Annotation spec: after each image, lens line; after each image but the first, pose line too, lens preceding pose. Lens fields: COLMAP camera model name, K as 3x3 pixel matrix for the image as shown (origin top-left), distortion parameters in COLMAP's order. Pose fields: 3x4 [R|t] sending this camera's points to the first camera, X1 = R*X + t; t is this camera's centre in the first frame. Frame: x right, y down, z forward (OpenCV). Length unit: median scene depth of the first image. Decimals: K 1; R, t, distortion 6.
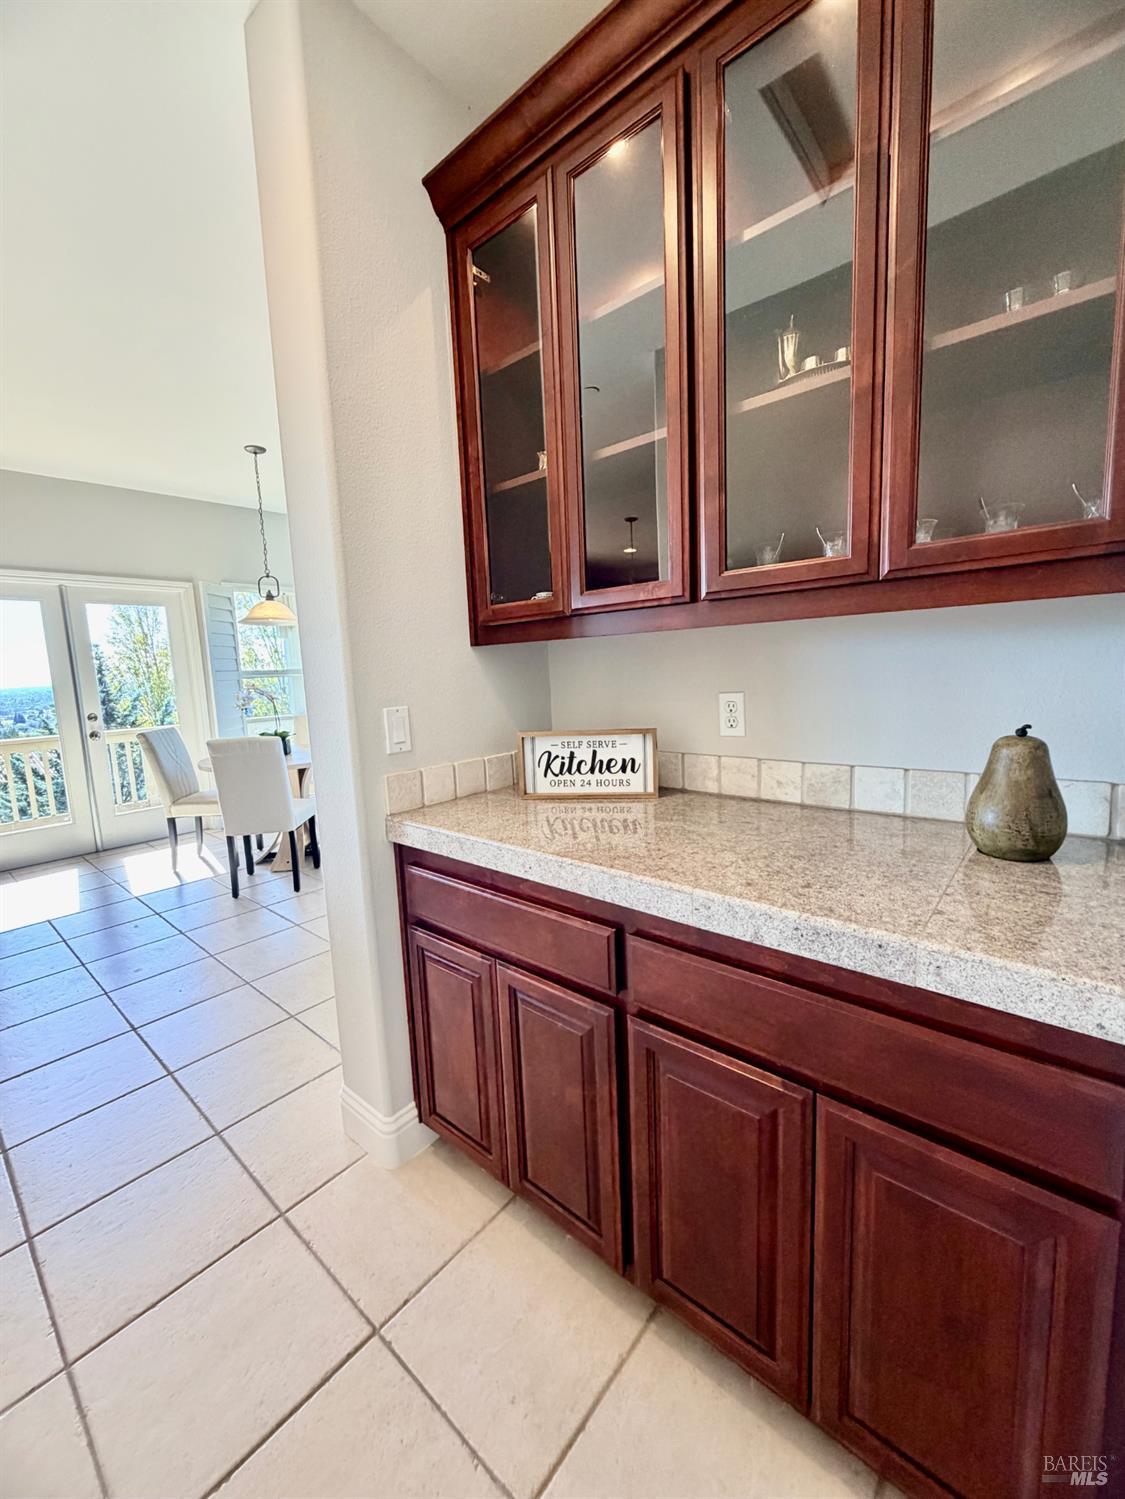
lens RADIAL K [[598.3, 0, 559.7], [0, 598.3, 746.6], [0, 0, 1]] dist [0.000523, 0.000094]
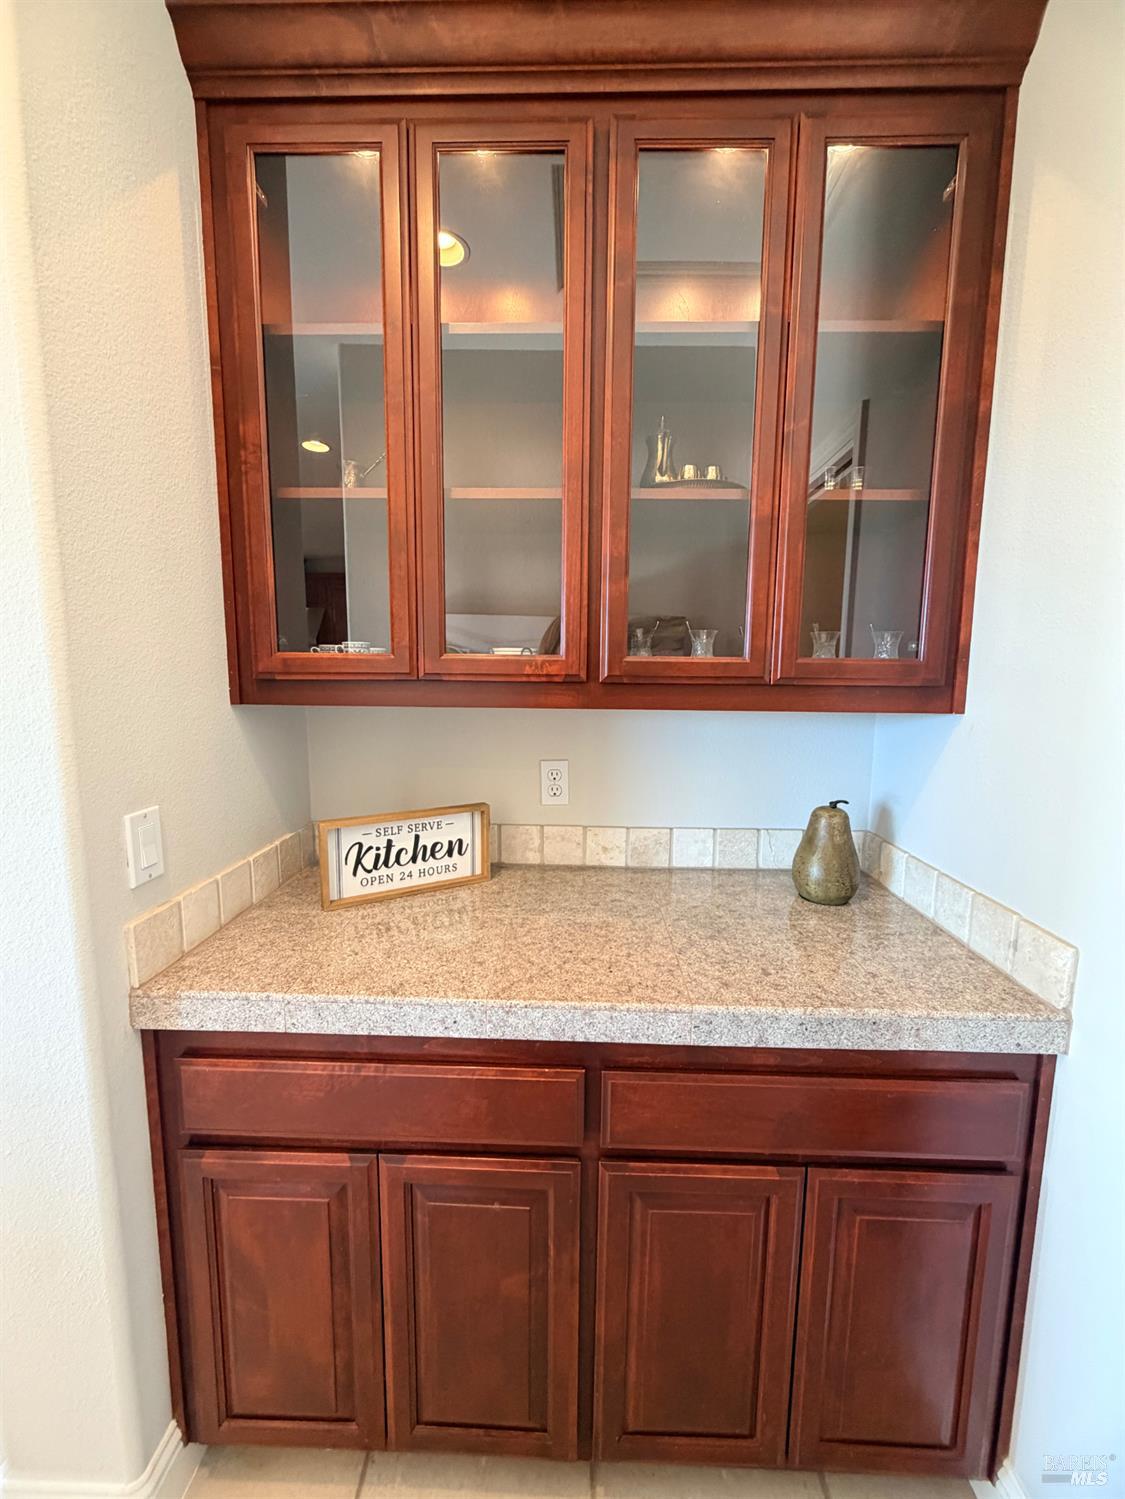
lens RADIAL K [[598.3, 0, 559.7], [0, 598.3, 746.6], [0, 0, 1]] dist [0.000523, 0.000094]
pose [[0.773413, -0.030610, 0.633163, -0.357172], [0.041320, 0.999144, -0.002170, -0.122089], [-0.632555, 0.027841, 0.774015, 0.262306]]
